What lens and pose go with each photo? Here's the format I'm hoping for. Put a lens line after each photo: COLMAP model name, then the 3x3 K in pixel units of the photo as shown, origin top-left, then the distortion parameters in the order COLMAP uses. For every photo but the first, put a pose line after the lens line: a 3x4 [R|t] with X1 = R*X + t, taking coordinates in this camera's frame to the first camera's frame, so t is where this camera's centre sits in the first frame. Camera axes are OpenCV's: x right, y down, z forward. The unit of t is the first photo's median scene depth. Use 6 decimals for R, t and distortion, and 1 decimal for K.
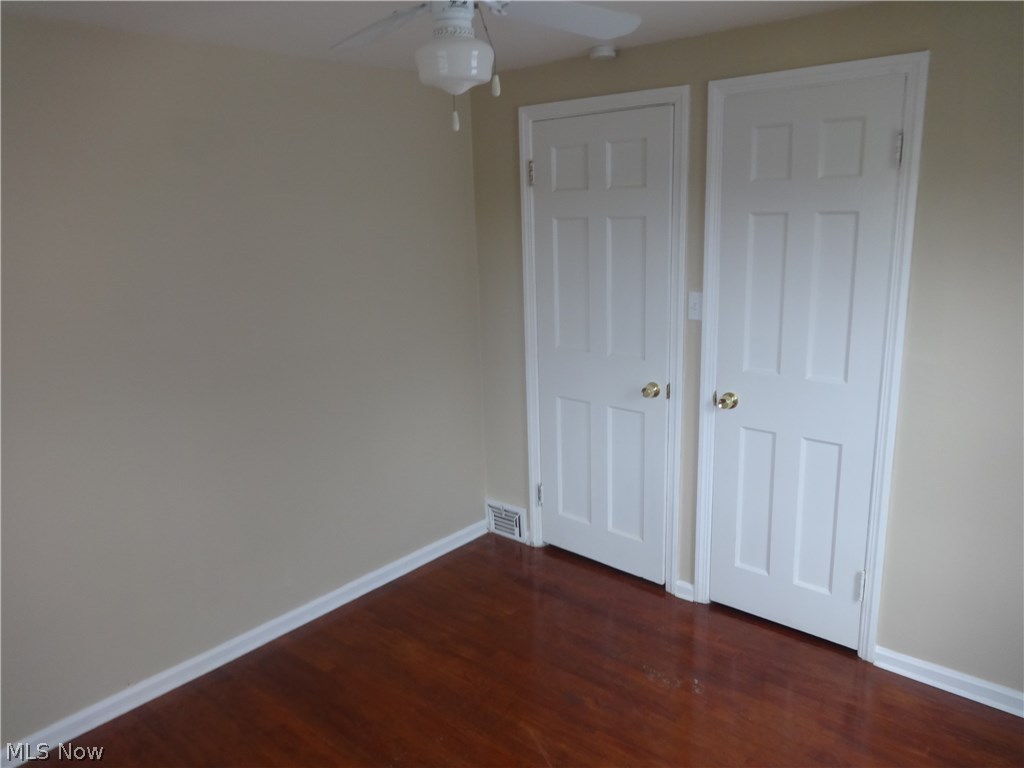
lens RADIAL K [[766.1, 0, 535.7], [0, 766.1, 390.8], [0, 0, 1]] dist [-0.004660, 0.001722]
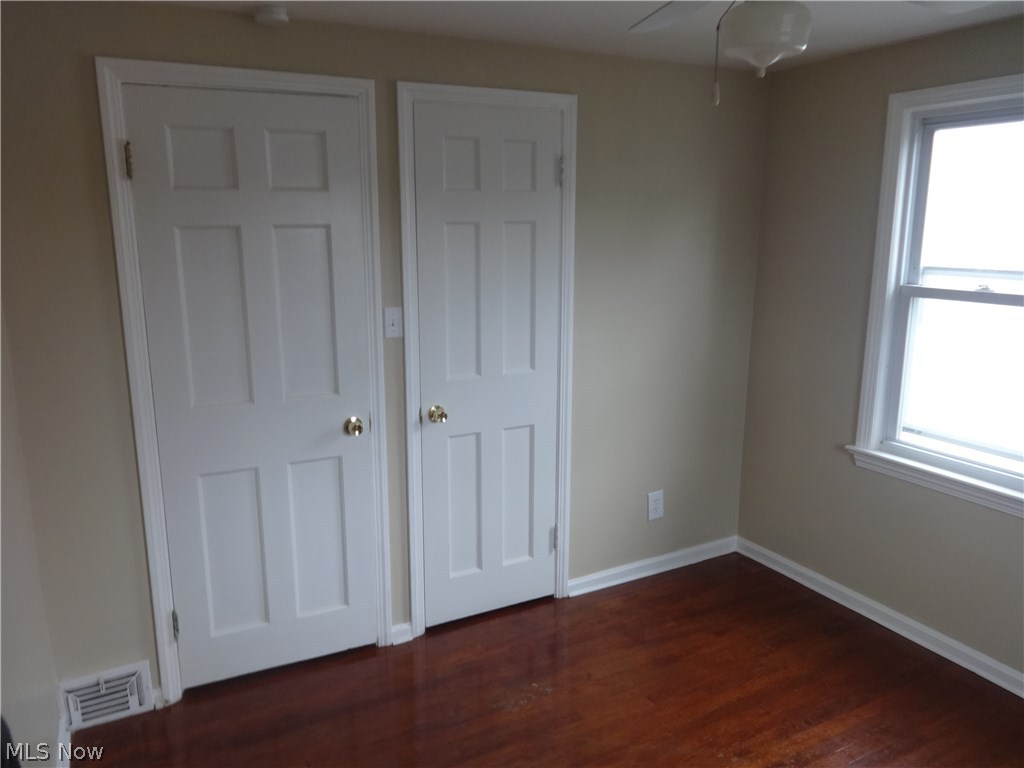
lens RADIAL K [[766.1, 0, 507.9], [0, 766.1, 381.6], [0, 0, 1]] dist [-0.004660, 0.001722]
pose [[0.366295, -0.174108, 0.914065, -0.589173], [0.210541, 0.972370, 0.100844, -0.104781], [-0.906367, 0.155509, 0.392831, 0.522500]]
